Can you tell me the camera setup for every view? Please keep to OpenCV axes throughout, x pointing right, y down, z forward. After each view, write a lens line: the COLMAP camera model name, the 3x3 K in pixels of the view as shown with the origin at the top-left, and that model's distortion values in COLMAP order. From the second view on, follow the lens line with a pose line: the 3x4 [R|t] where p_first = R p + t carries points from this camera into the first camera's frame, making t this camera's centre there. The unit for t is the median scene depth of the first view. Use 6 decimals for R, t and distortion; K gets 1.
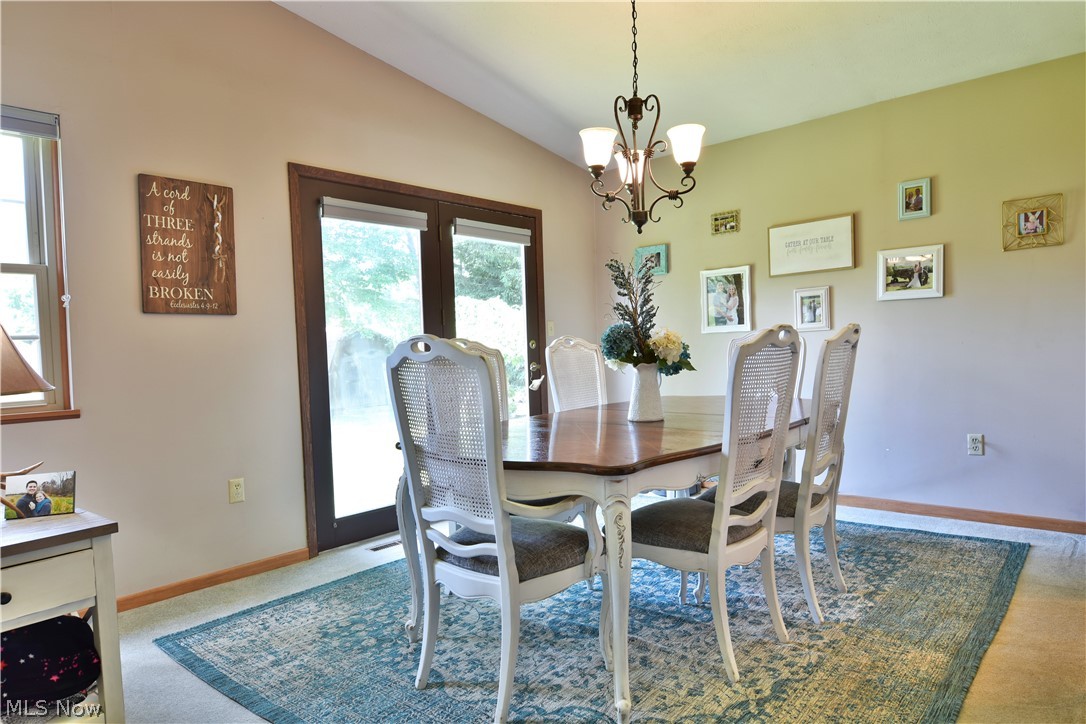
lens RADIAL K [[663.7, 0, 545.1], [0, 663.7, 356.6], [0, 0, 1]] dist [-0.014281, -0.002628]
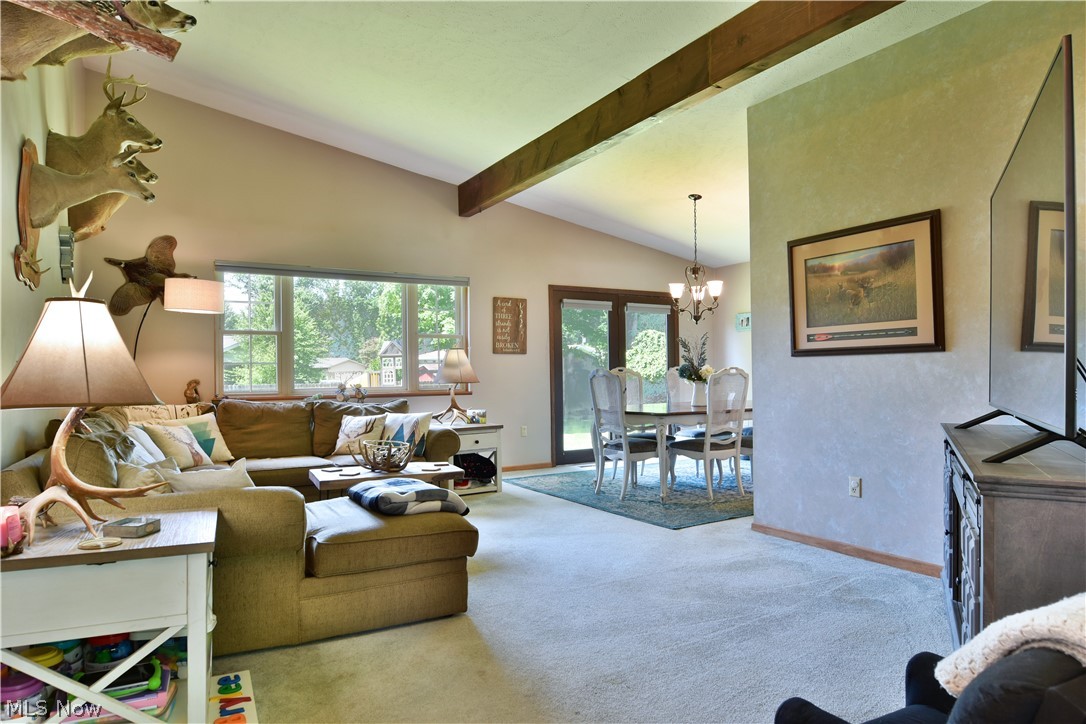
lens RADIAL K [[663.7, 0, 541.3], [0, 663.7, 362.4], [0, 0, 1]] dist [-0.014281, -0.002628]
pose [[0.949507, 0.024719, -0.312771, 0.327427], [-0.028900, 0.999544, -0.008740, -0.015875], [0.312412, 0.017338, 0.949788, -1.263476]]
